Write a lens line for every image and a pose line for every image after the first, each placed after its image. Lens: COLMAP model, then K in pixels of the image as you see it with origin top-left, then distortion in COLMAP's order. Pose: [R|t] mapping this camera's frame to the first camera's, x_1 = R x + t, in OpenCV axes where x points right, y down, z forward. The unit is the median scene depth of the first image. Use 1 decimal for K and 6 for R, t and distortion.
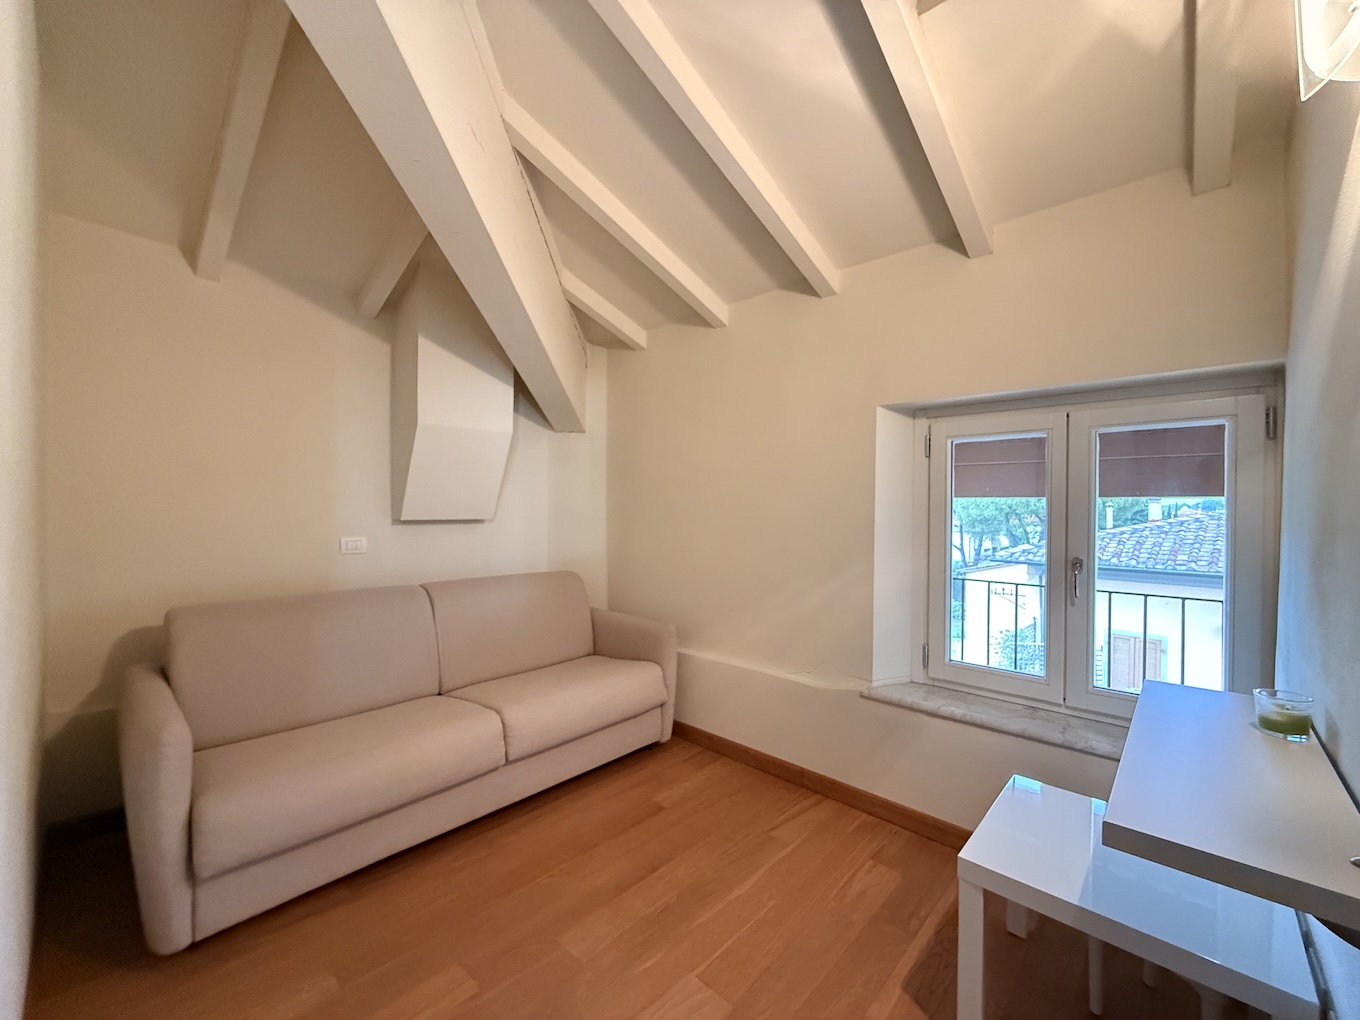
lens RADIAL K [[543.3, 0, 674.6], [0, 543.3, 510.0], [0, 0, 1]] dist [-0.002070, 0.000083]
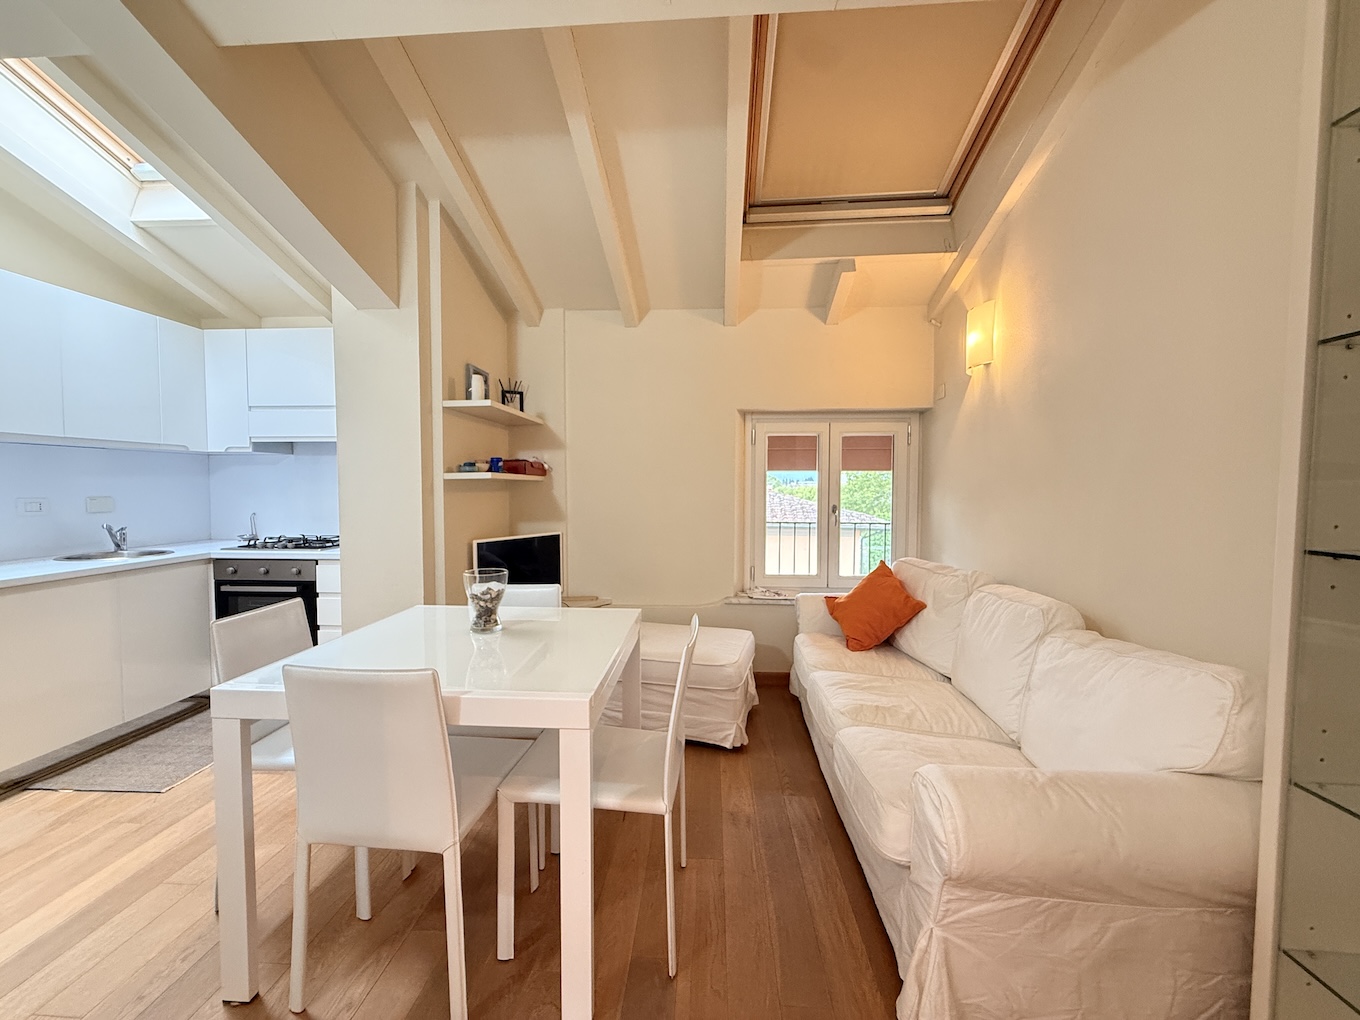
lens RADIAL K [[543.3, 0, 674.6], [0, 543.3, 510.0], [0, 0, 1]] dist [-0.002070, 0.000083]
pose [[0.773272, -0.033986, 0.633163, -0.768650], [0.003300, 0.998765, 0.049580, 0.011473], [-0.634066, -0.036250, 0.772429, -0.048173]]
